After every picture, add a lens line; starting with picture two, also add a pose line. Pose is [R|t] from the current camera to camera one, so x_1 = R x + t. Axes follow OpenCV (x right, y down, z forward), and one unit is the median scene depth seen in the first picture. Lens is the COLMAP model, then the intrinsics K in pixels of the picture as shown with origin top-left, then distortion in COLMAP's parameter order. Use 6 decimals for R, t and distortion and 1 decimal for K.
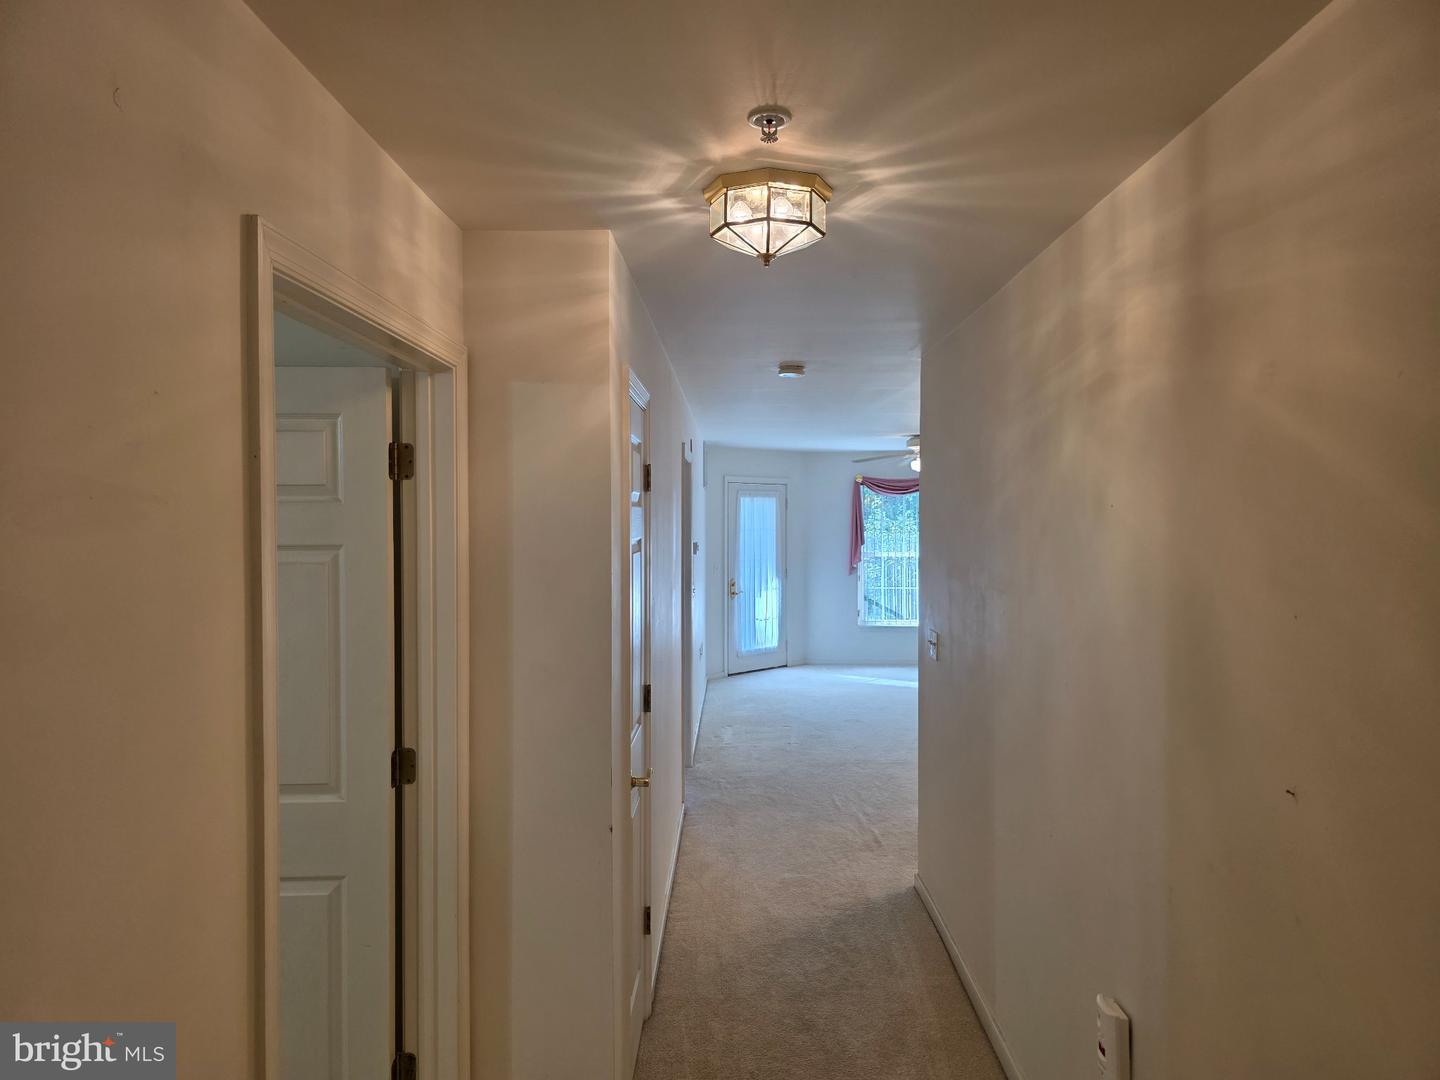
lens RADIAL K [[972.9, 0, 720.0], [0, 972.9, 540.0], [0, 0, 1]] dist [-0.002889, -0.000786]
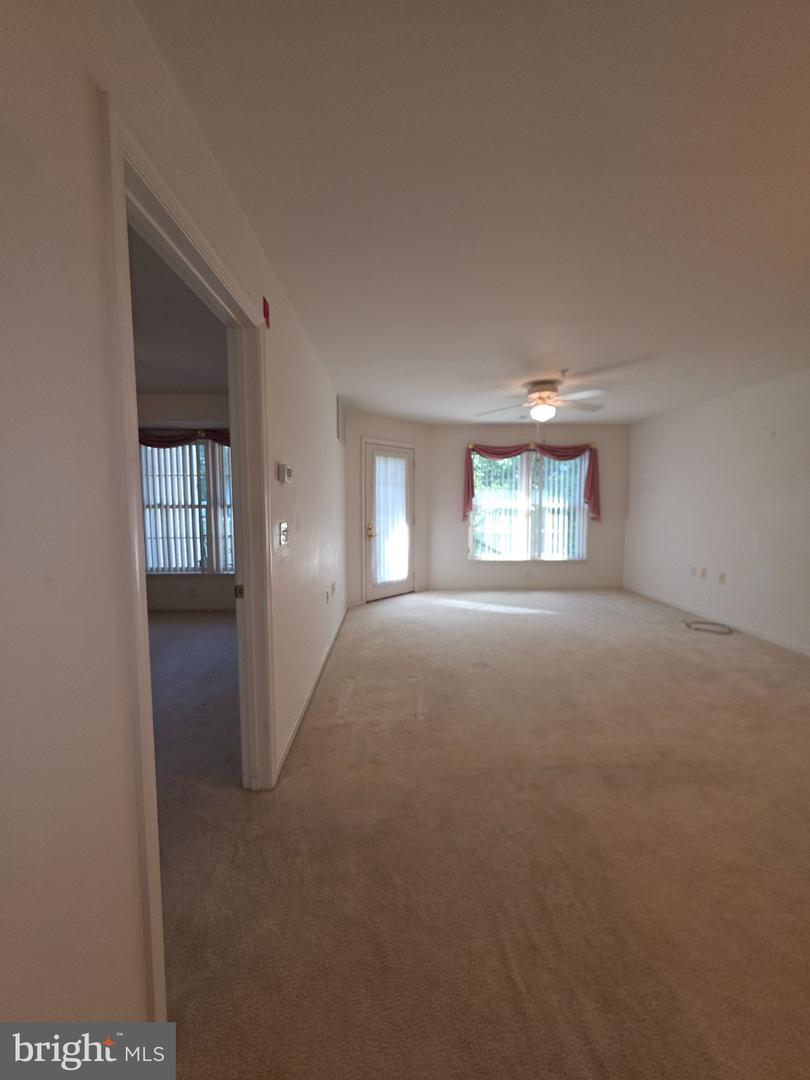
lens RADIAL K [[432.5, 0, 405.0], [0, 432.5, 540.0], [0, 0, 1]] dist [-0.001892, 0.000516]
pose [[0.999012, -0.003746, 0.044276, 0.089761], [0.000803, 0.997800, 0.066295, 0.065216], [-0.044426, -0.066194, 0.996817, 1.234831]]
